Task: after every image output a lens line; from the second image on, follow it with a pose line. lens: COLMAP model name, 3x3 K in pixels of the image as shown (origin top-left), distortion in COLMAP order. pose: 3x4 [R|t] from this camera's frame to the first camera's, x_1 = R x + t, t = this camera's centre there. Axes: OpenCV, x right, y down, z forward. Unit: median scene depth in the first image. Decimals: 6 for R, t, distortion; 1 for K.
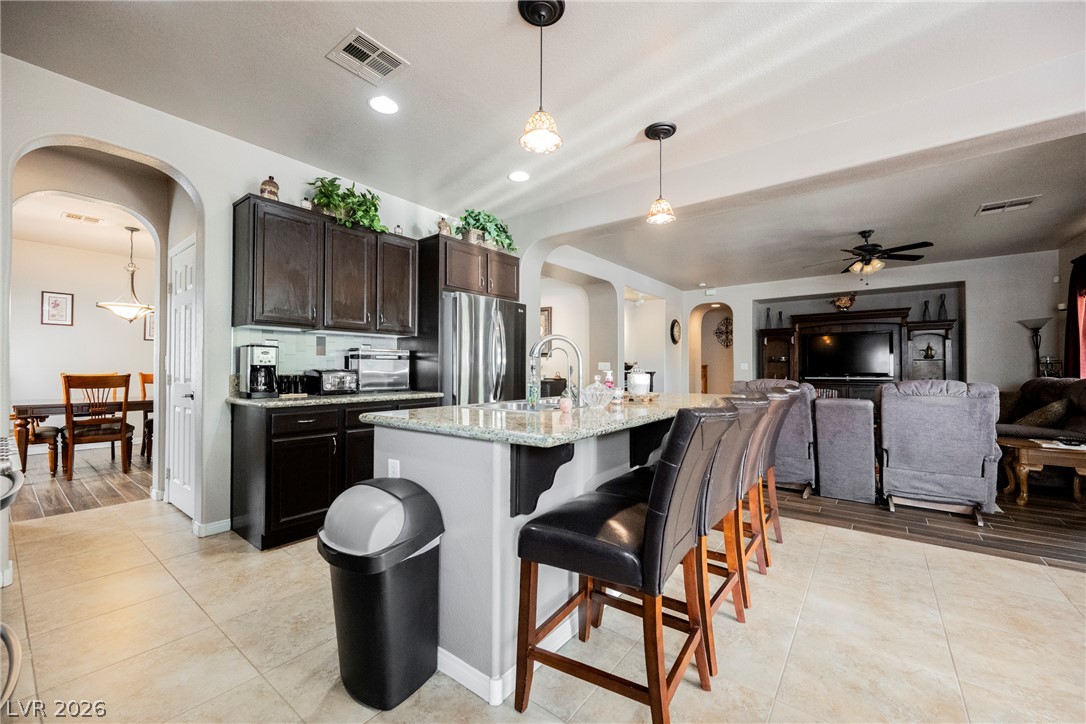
lens RADIAL K [[428.7, 0, 546.7], [0, 428.7, 363.4], [0, 0, 1]] dist [-0.001491, 0.000013]
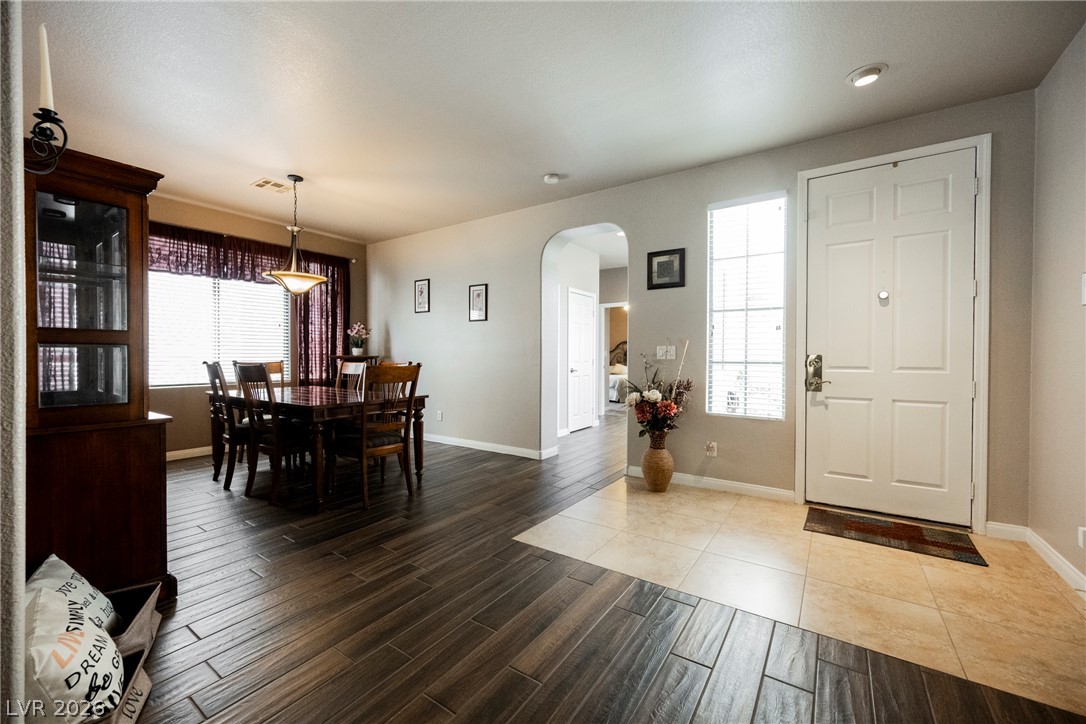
lens RADIAL K [[423.6, 0, 547.8], [0, 423.6, 358.4], [0, 0, 1]] dist [-0.000262, -0.000211]
pose [[0.059861, 0.003056, -0.998202, -0.214093], [0.007306, 0.999967, 0.003499, 0.025128], [0.998180, -0.007503, 0.059836, 1.875448]]
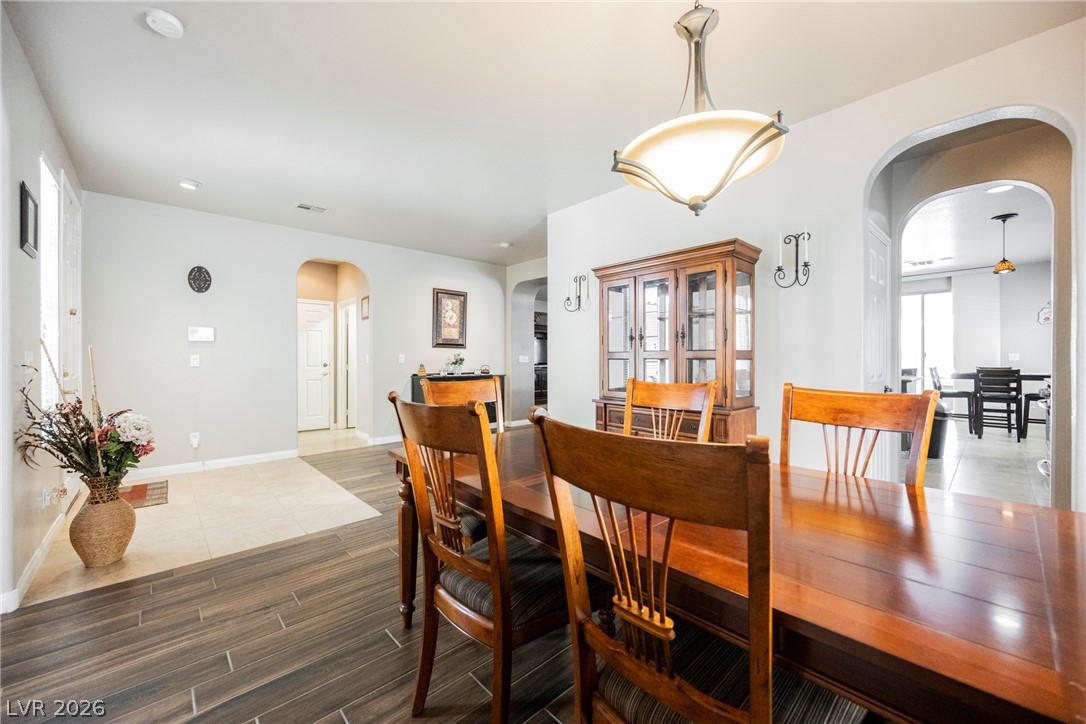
lens RADIAL K [[422.4, 0, 544.2], [0, 422.4, 364.4], [0, 0, 1]] dist [-0.002459, -0.000038]
pose [[0.168104, -0.014669, 0.985660, -1.675785], [-0.011791, 0.999788, 0.016891, 0.001184], [-0.985699, -0.014461, 0.167895, 1.400473]]
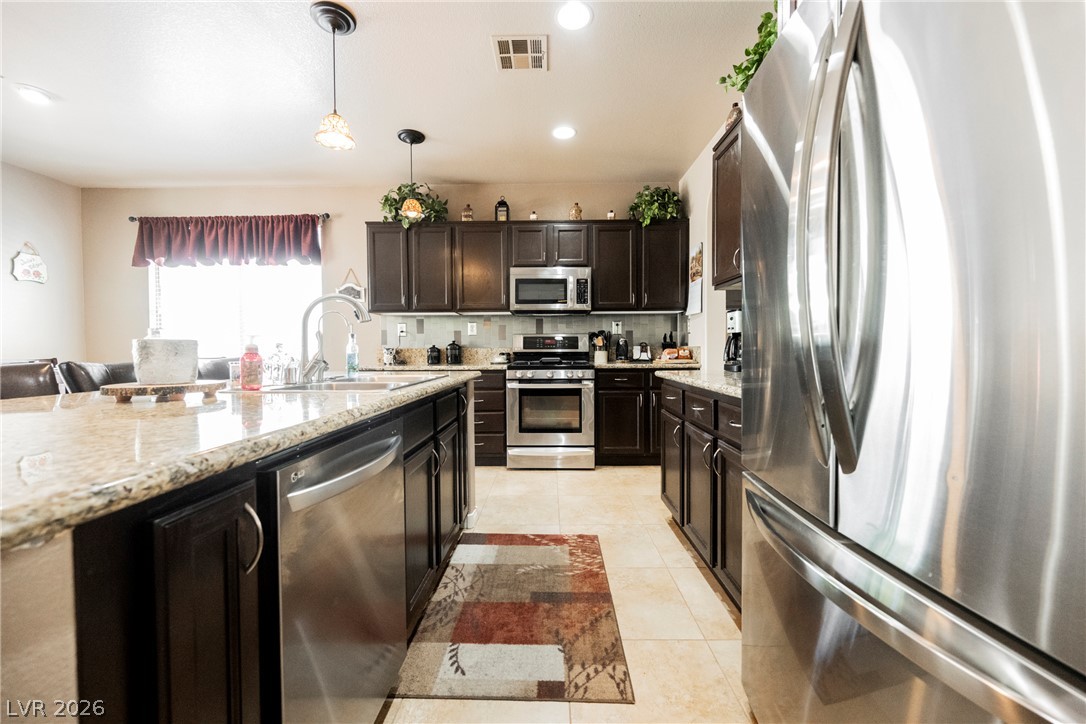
lens RADIAL K [[422.4, 0, 546.0], [0, 422.4, 361.6], [0, 0, 1]] dist [-0.001545, 0.000270]
pose [[-0.800249, 0.021503, -0.599282, 0.115011], [0.013814, 0.999753, 0.017425, 0.032605], [0.599509, 0.005666, -0.800348, 1.139783]]
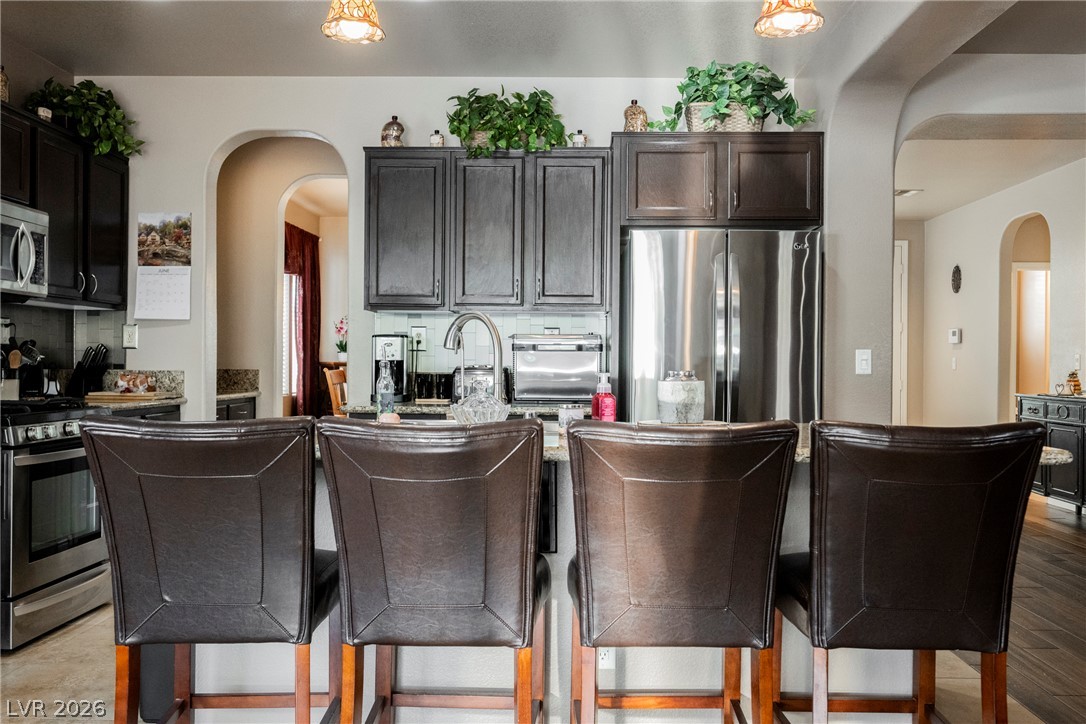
lens RADIAL K [[908.0, 0, 545.8], [0, 908.0, 364.0], [0, 0, 1]] dist [-0.006110, 0.003092]
pose [[0.588774, 0.005101, -0.808282, 0.670191], [0.003235, 0.999957, 0.008667, -0.001890], [0.808292, -0.007718, 0.588732, 0.201031]]
